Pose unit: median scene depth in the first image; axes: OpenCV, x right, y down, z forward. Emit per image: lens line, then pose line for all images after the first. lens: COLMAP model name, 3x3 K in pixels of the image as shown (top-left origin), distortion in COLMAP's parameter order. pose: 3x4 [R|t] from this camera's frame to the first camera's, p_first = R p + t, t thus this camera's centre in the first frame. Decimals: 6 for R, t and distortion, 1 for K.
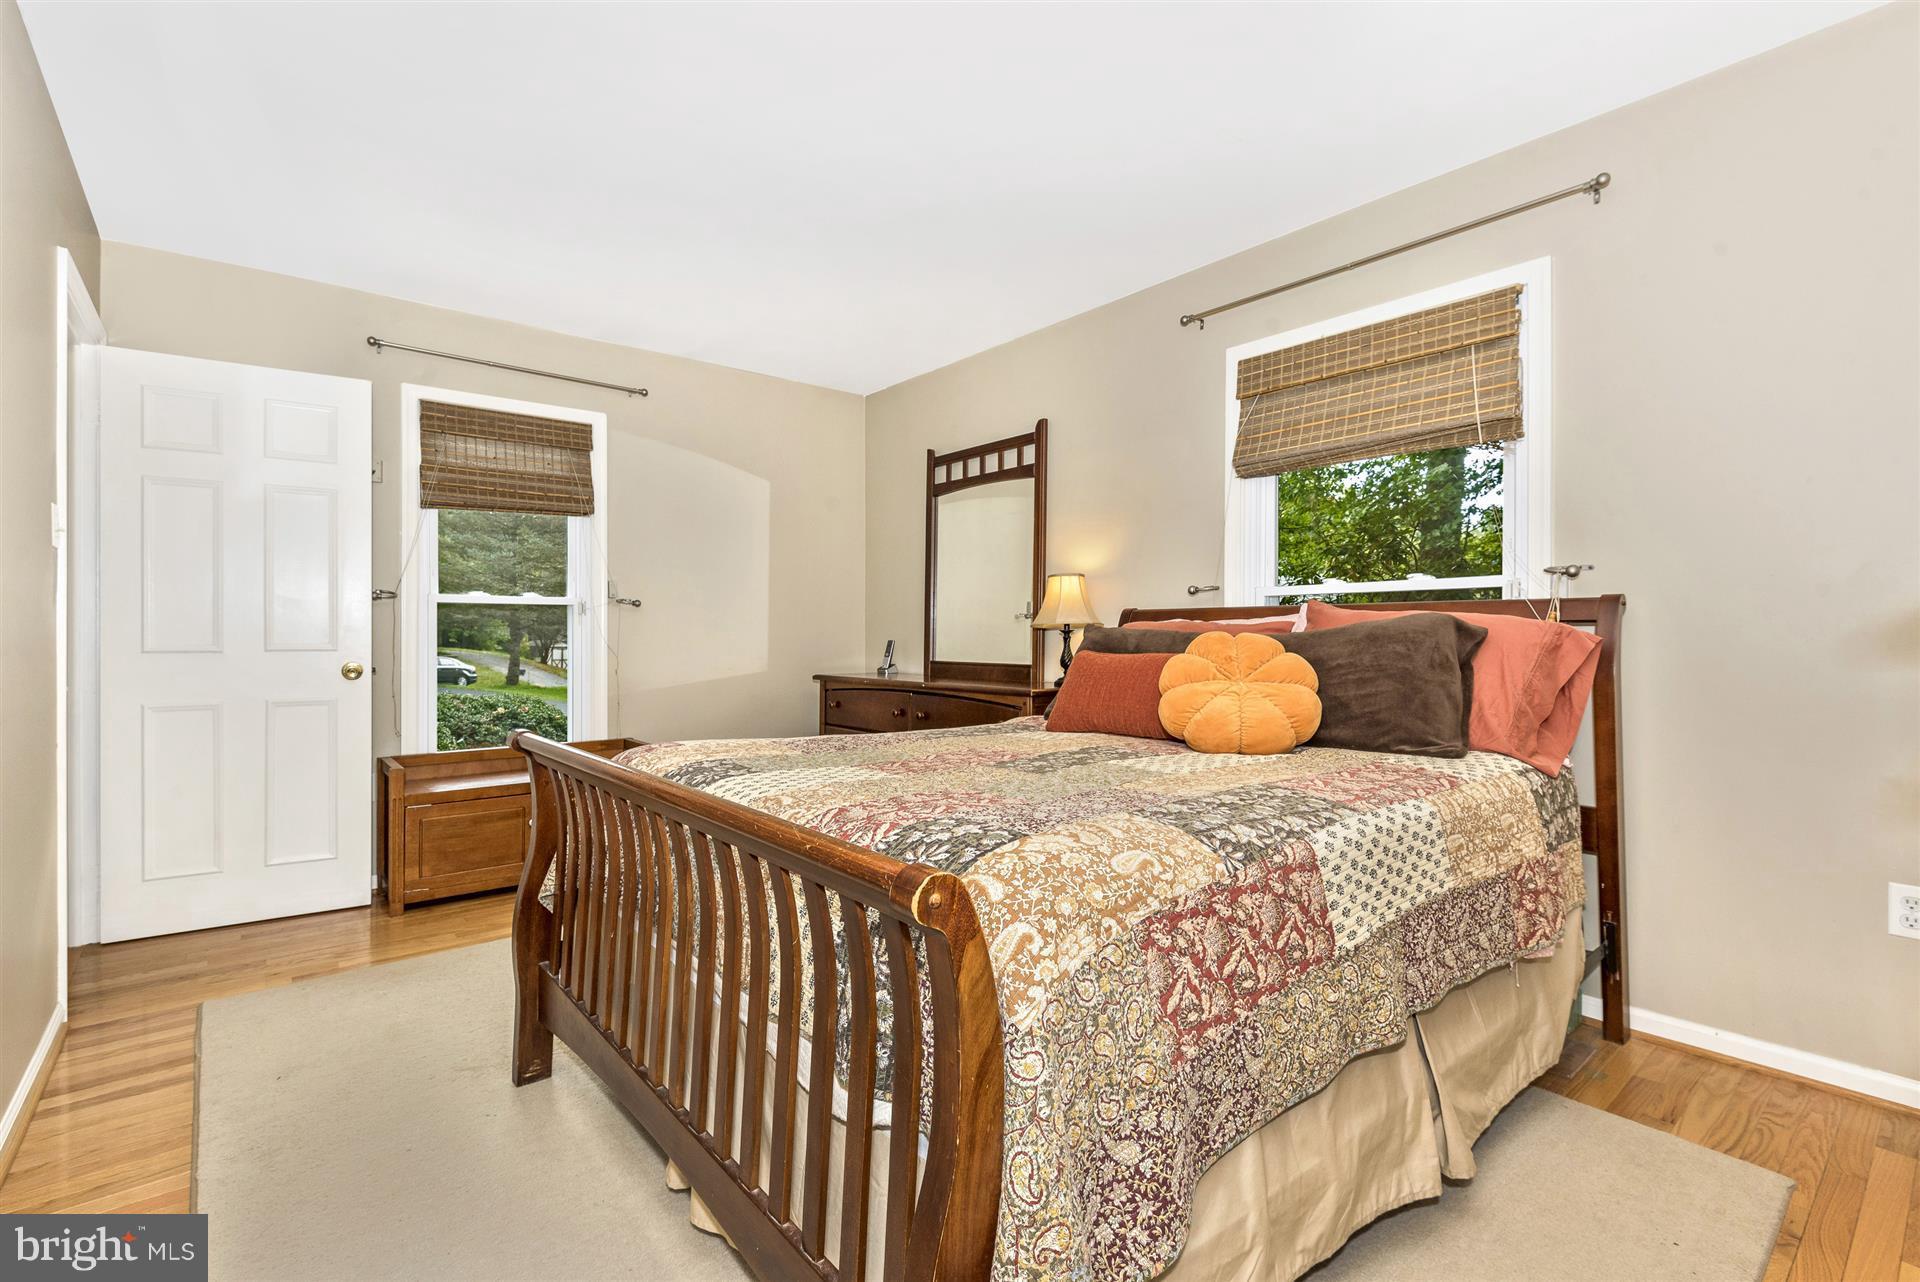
lens RADIAL K [[863.9, 0, 963.1], [0, 863.9, 632.1], [0, 0, 1]] dist [0.034054, -0.022371]
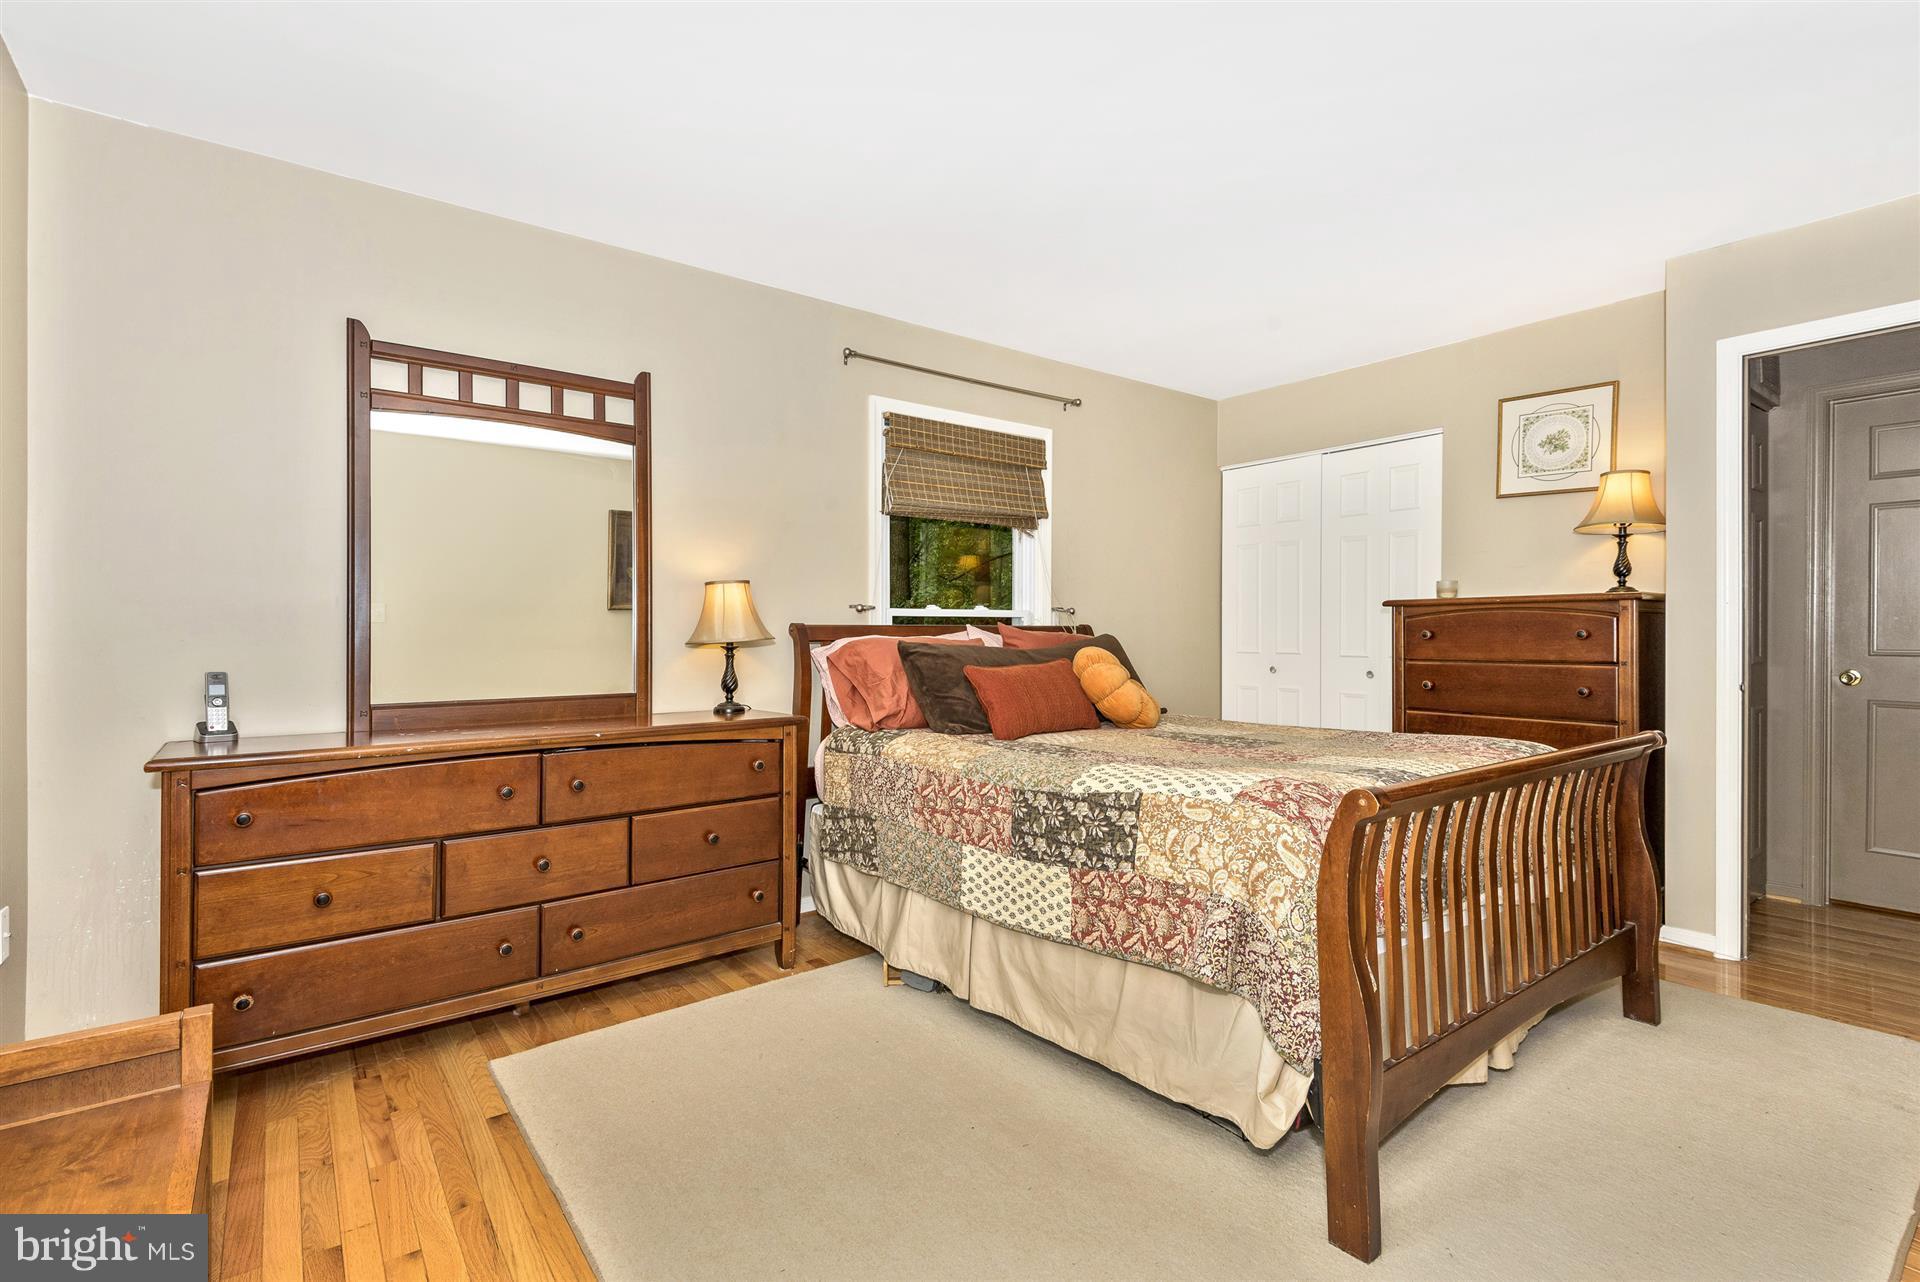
lens RADIAL K [[863.9, 0, 963.1], [0, 863.9, 632.1], [0, 0, 1]] dist [0.034054, -0.022371]
pose [[0.055090, 0.006091, 0.998463, -0.657242], [0.001842, 0.999979, -0.006202, -0.010102], [-0.998480, 0.002180, 0.055078, 0.671803]]
